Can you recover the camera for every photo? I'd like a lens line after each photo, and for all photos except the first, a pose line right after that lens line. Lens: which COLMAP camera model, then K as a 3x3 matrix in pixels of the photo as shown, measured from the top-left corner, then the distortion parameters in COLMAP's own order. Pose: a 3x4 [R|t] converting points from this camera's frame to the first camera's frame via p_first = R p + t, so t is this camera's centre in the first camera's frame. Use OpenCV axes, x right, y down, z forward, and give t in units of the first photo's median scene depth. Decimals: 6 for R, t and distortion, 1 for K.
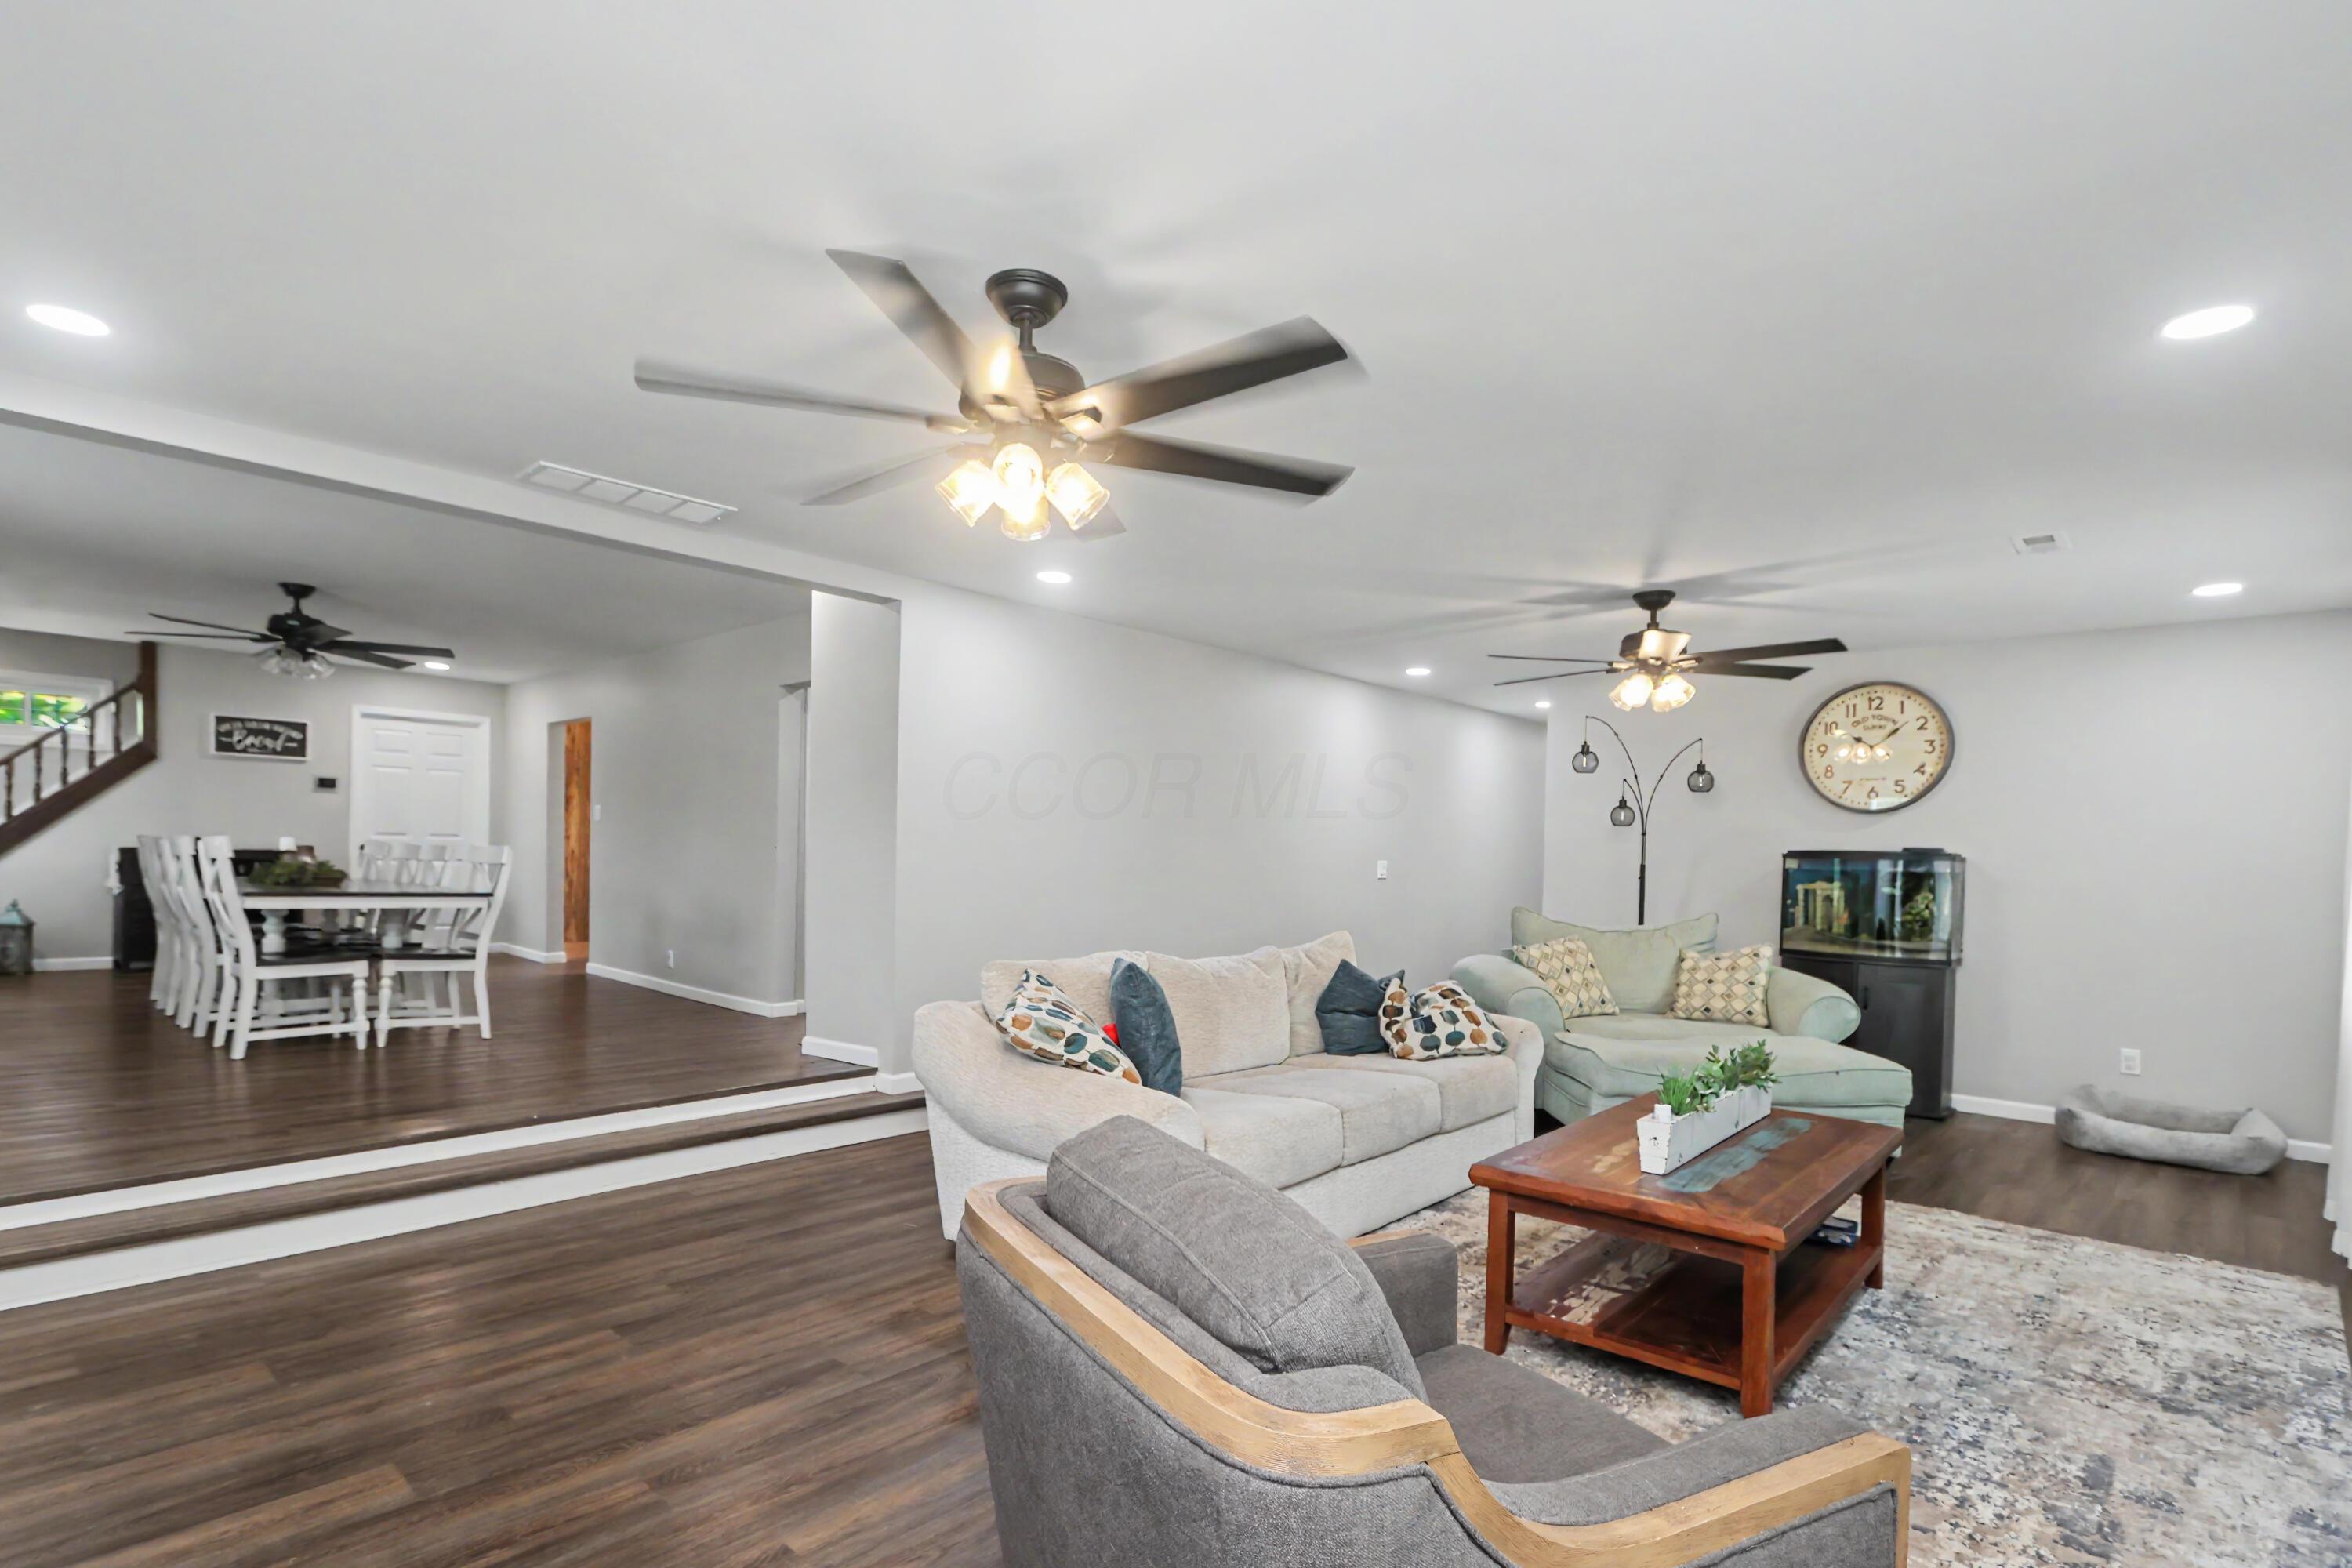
lens RADIAL K [[1099.9, 0, 1141.3], [0, 1099.9, 885.0], [0, 0, 1]] dist [-0.001131, 0.003279]
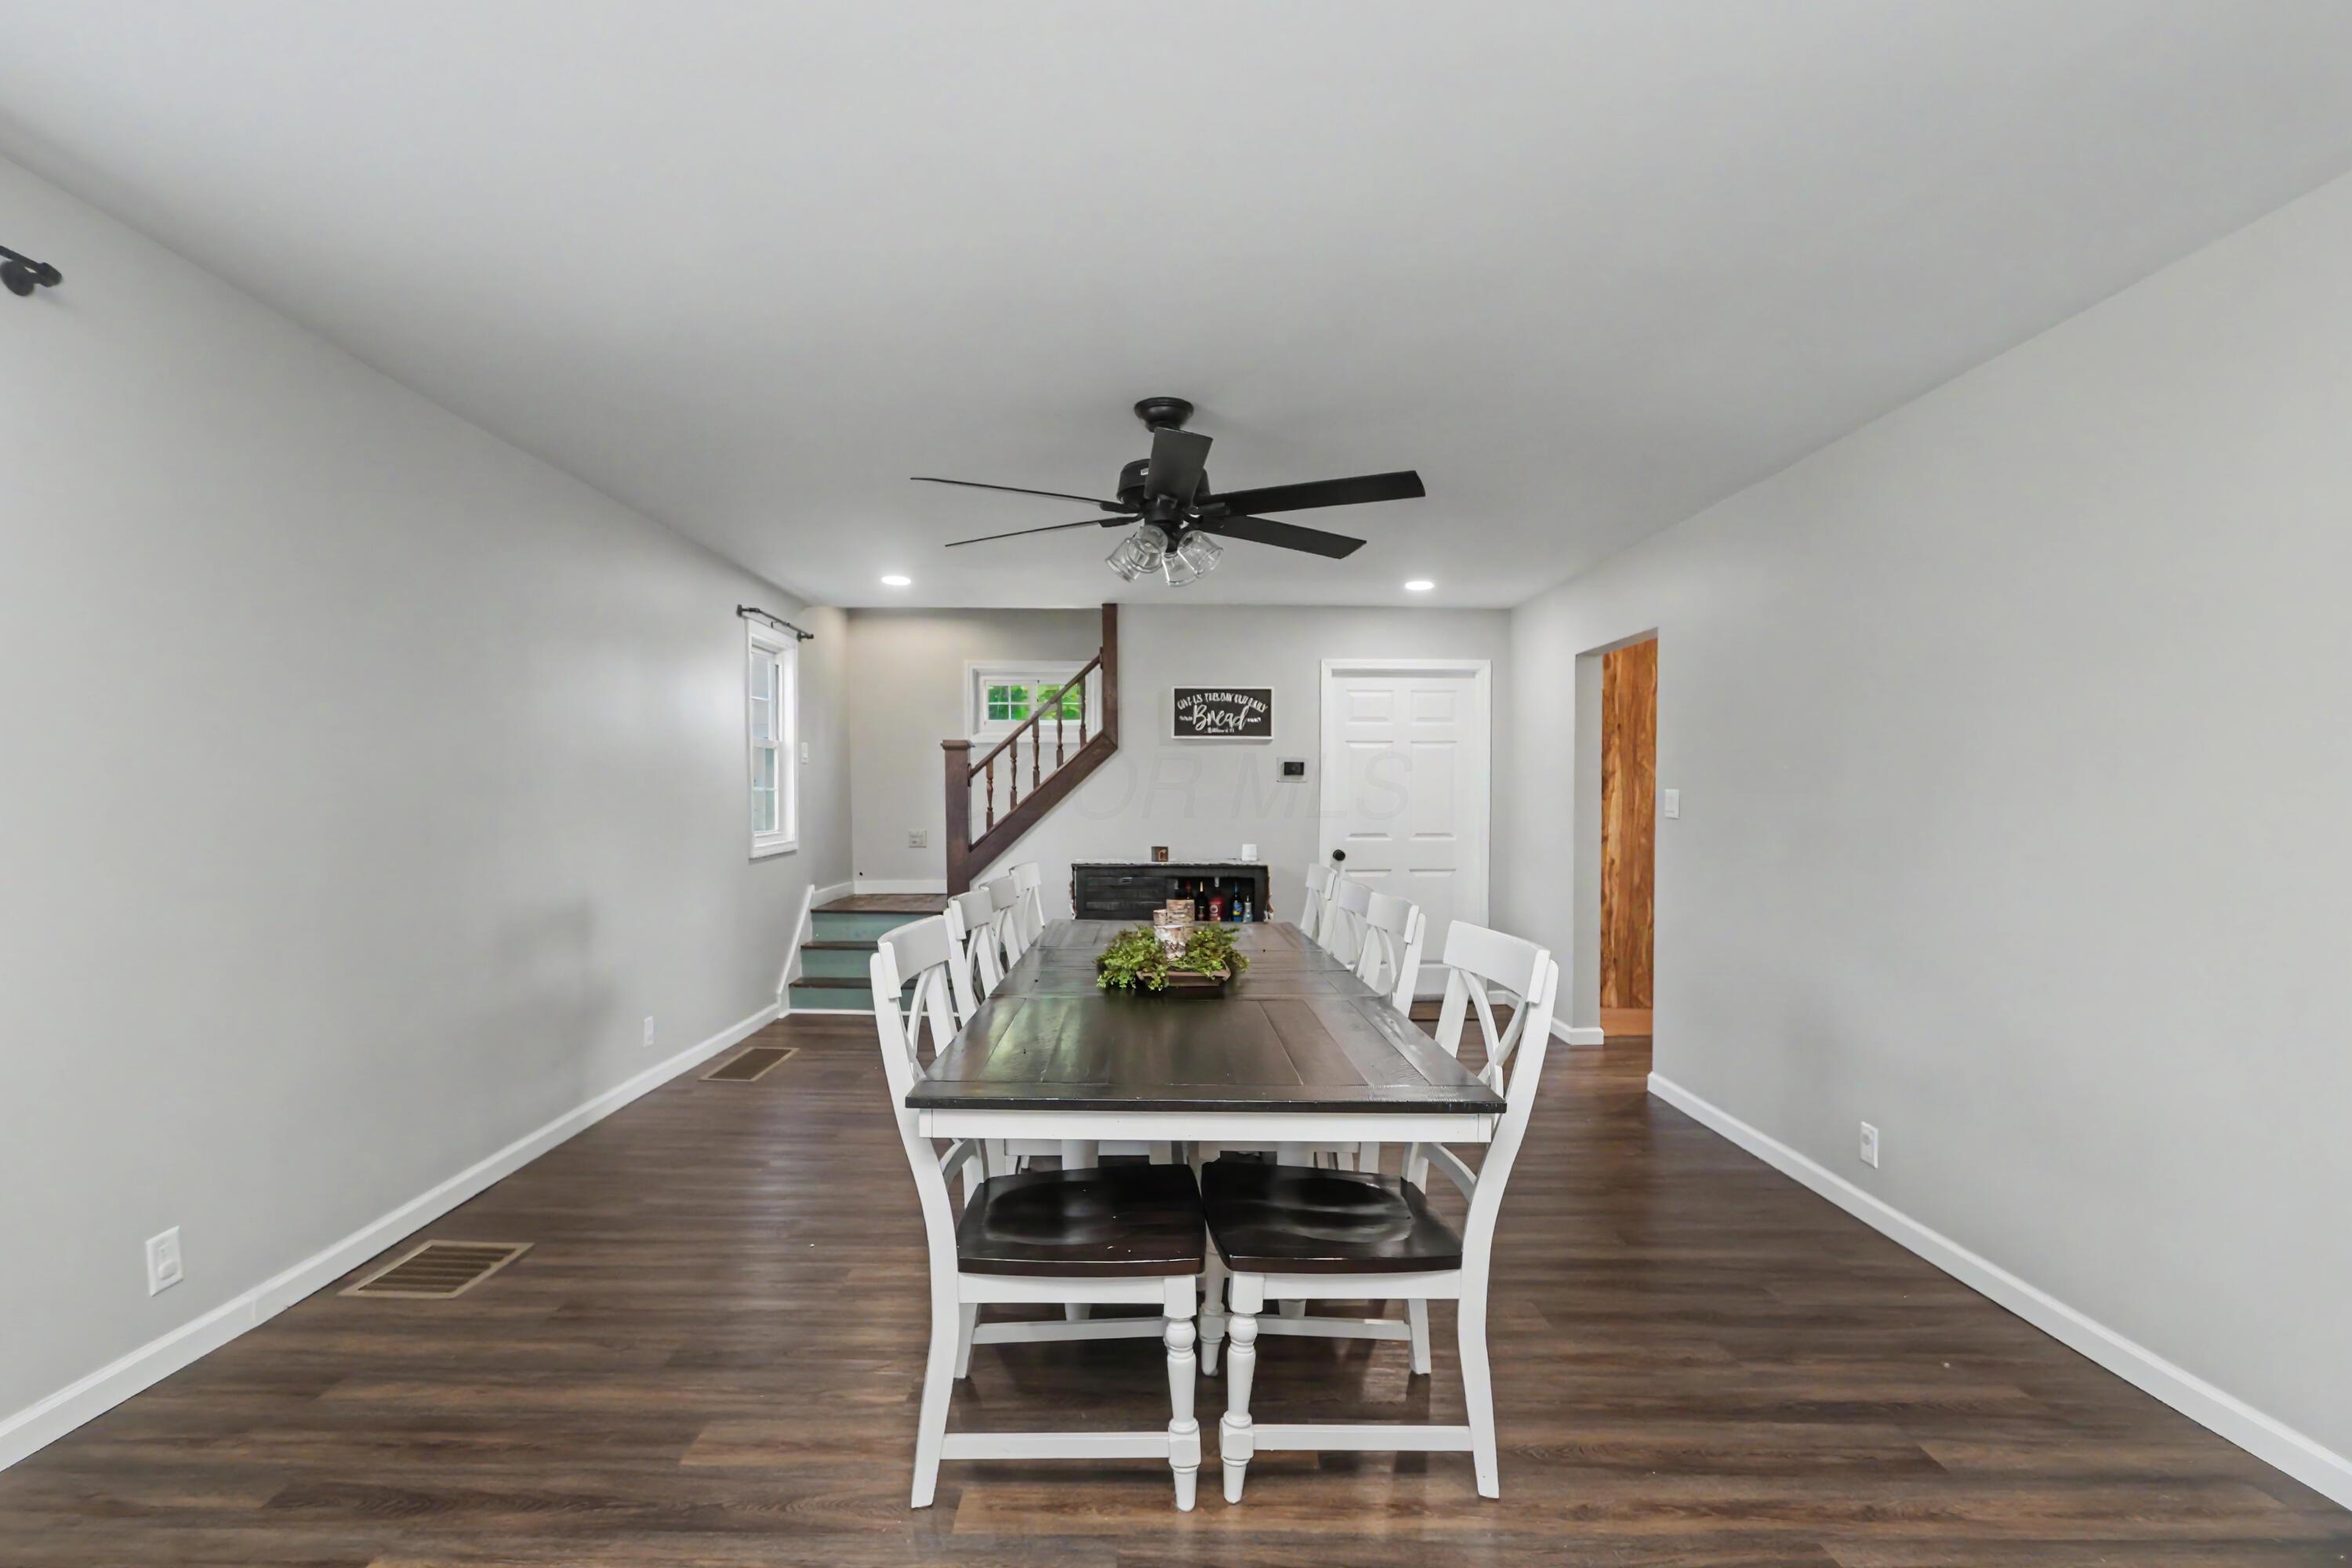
lens RADIAL K [[1099.9, 0, 1178.0], [0, 1099.9, 802.8], [0, 0, 1]] dist [-0.001131, 0.003279]
pose [[0.690033, -0.021297, -0.723465, -0.275318], [-0.007197, 0.999316, -0.036282, -0.044824], [0.723742, 0.030242, 0.689407, 0.461183]]
